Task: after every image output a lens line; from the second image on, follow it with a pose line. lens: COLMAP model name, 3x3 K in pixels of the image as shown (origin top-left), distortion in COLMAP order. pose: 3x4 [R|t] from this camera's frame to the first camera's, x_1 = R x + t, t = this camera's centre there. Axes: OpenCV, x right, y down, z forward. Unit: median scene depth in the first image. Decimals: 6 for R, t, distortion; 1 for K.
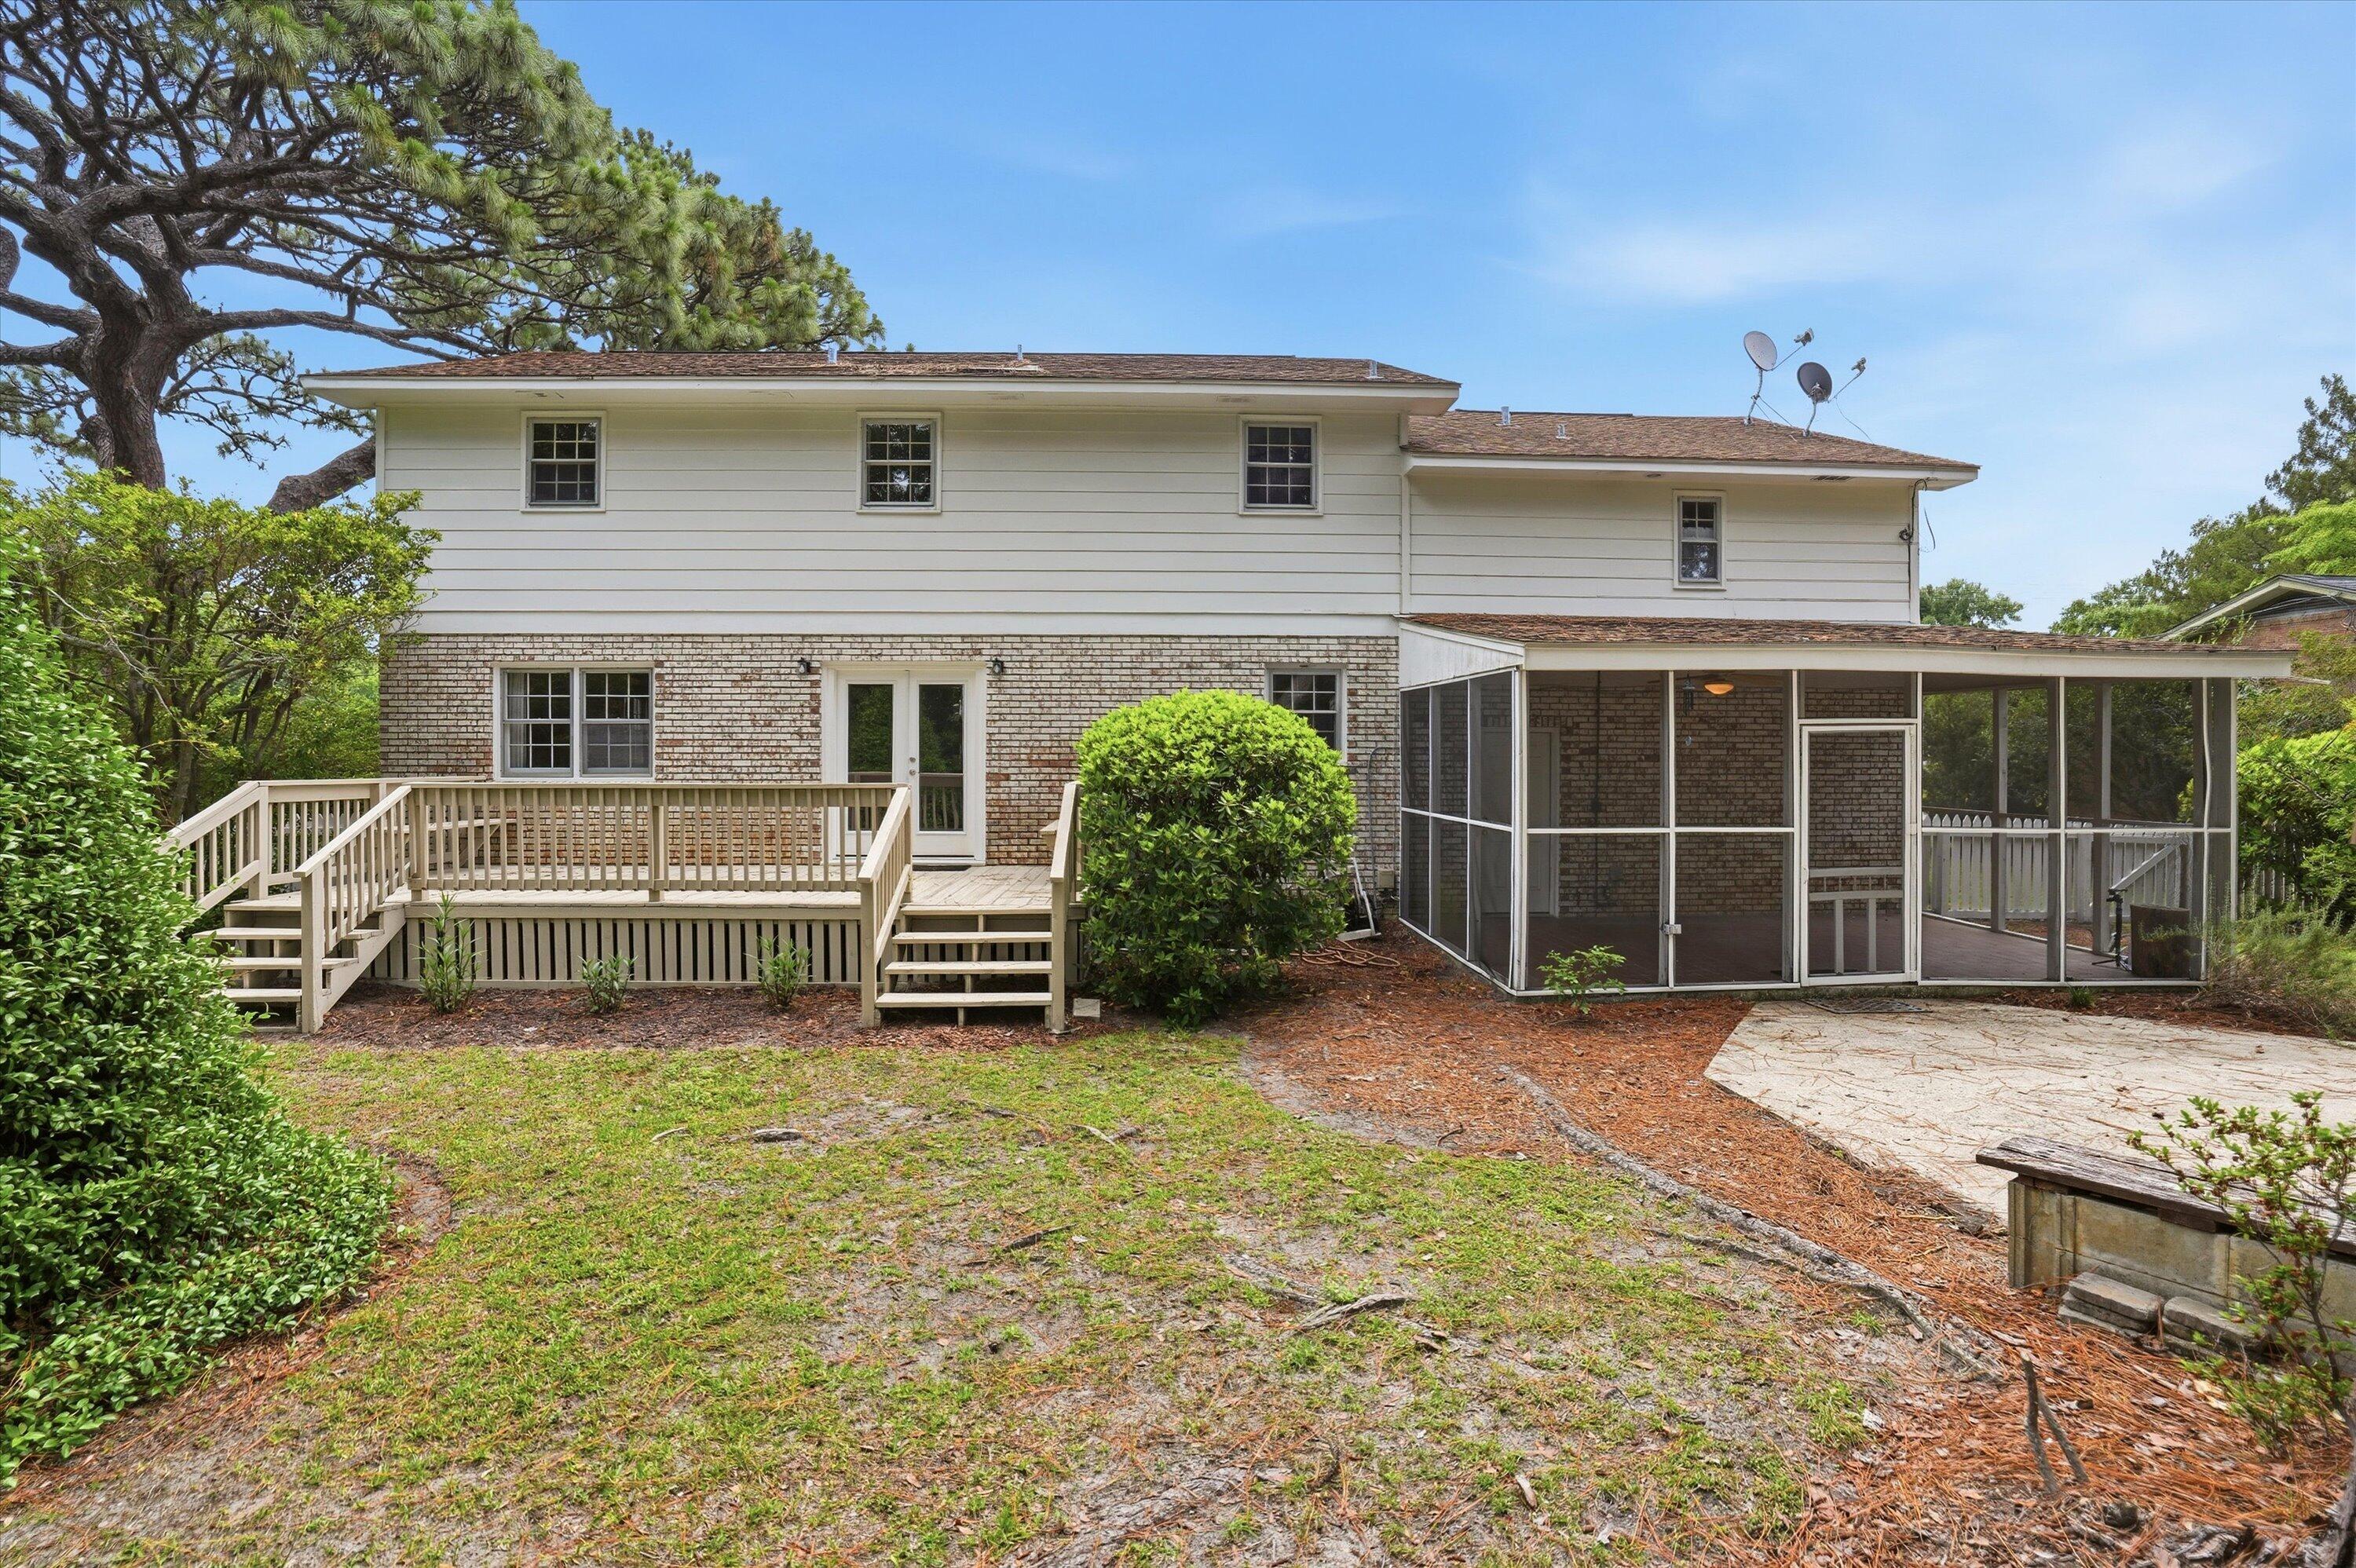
lens RADIAL K [[1147.3, 0, 1135.8], [0, 1147.3, 755.5], [0, 0, 1]] dist [-0.039566, -0.000525]
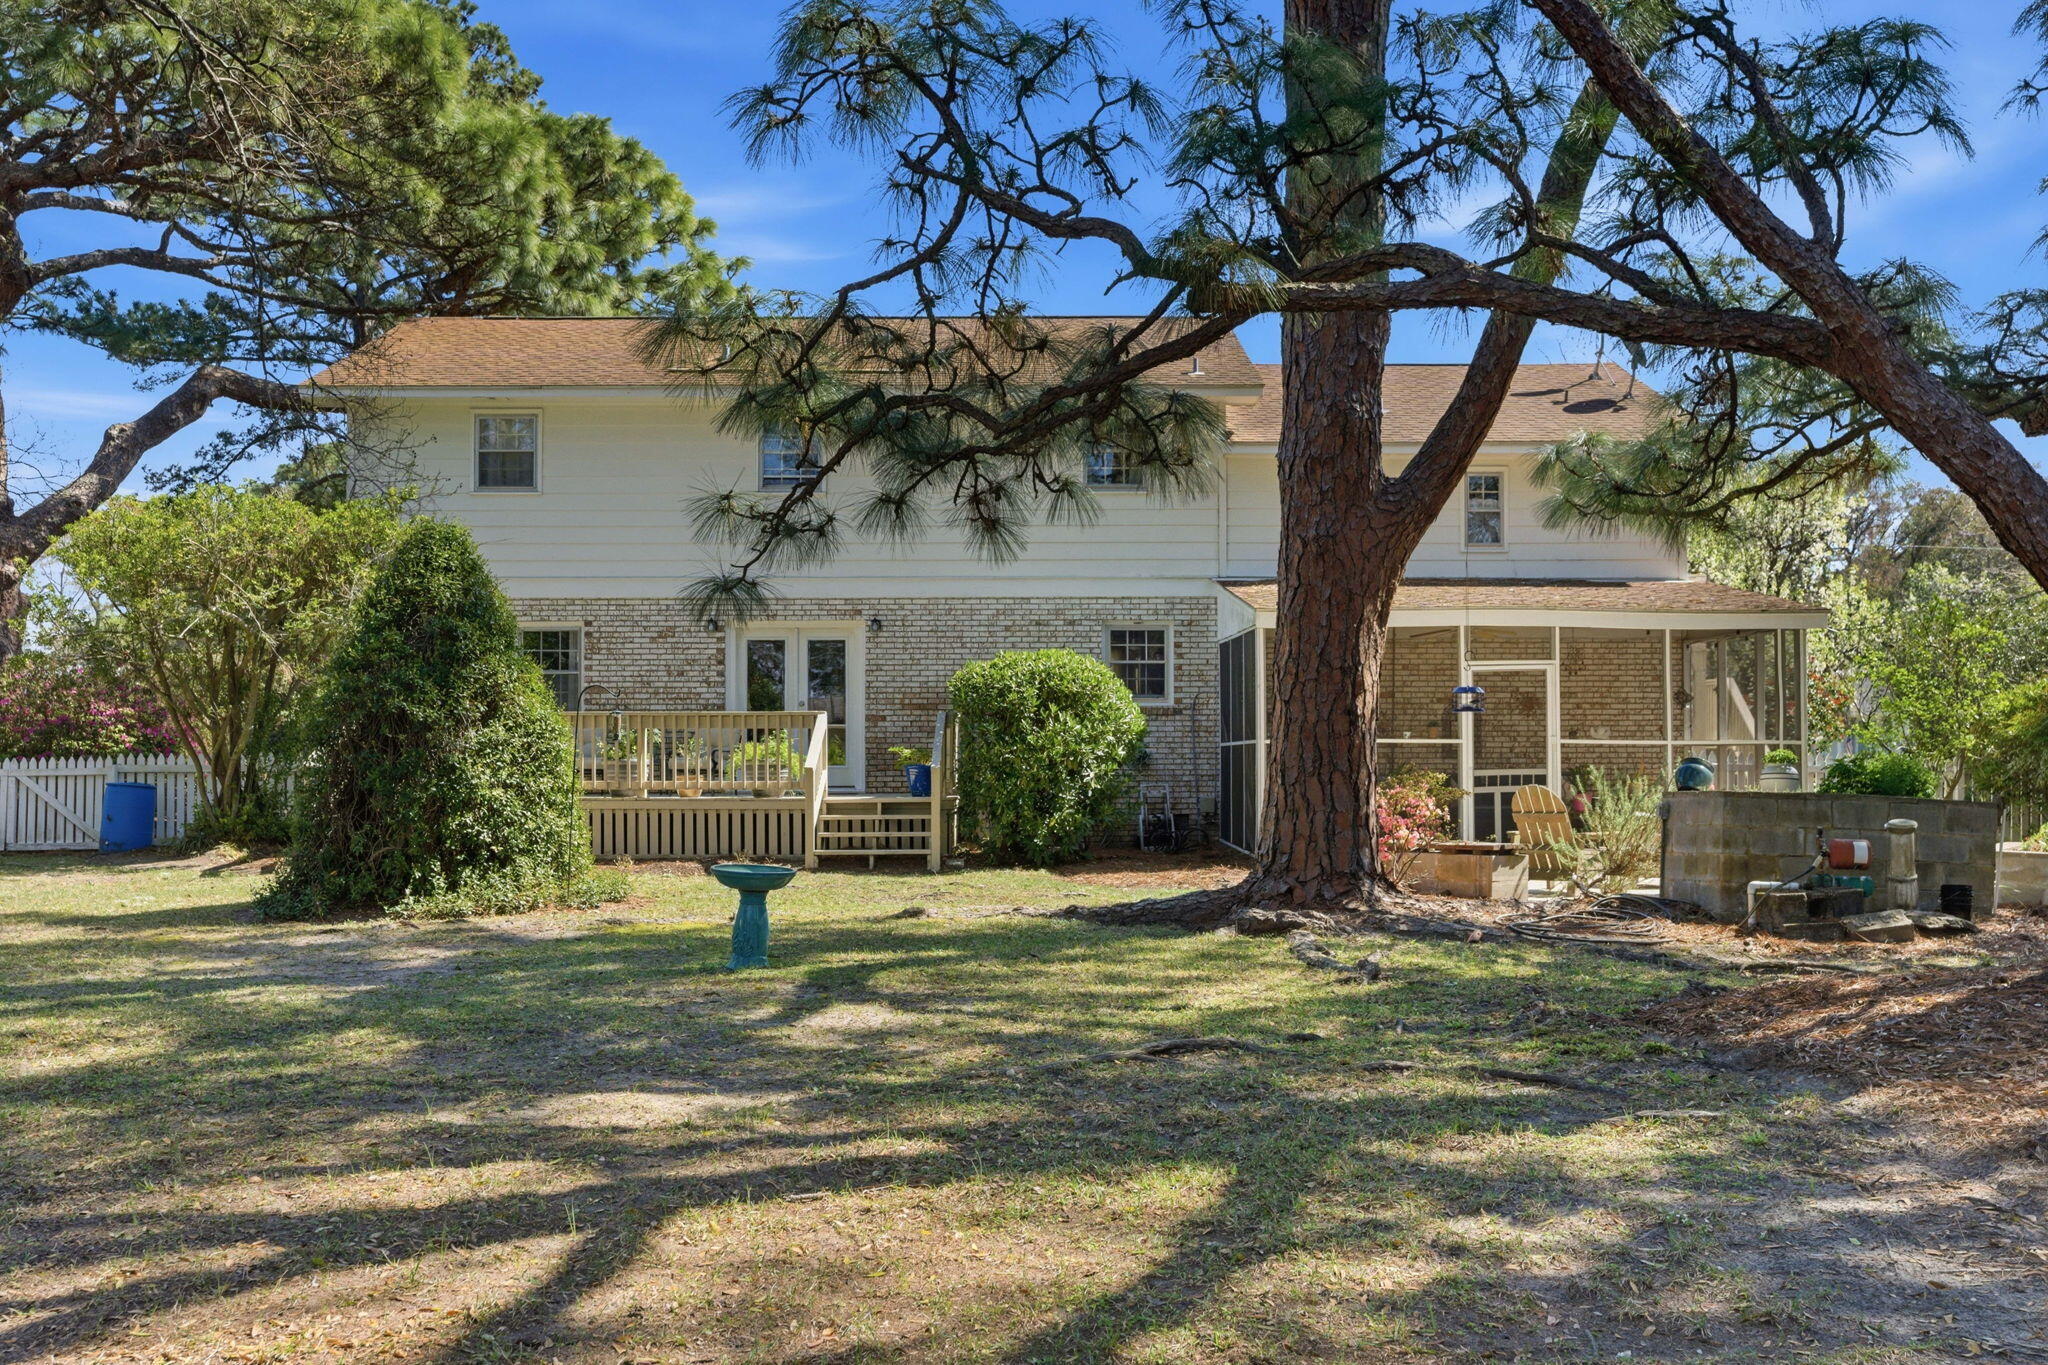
lens RADIAL K [[1861.0, 0, 1020.6], [0, 1861.0, 759.0], [0, 0, 1]] dist [-0.003509, 0.005741]
pose [[0.999989, -0.004754, 0.000281, 0.028286], [0.004753, 0.999985, 0.002797, 0.056701], [-0.000294, -0.002796, 0.999996, -0.924691]]
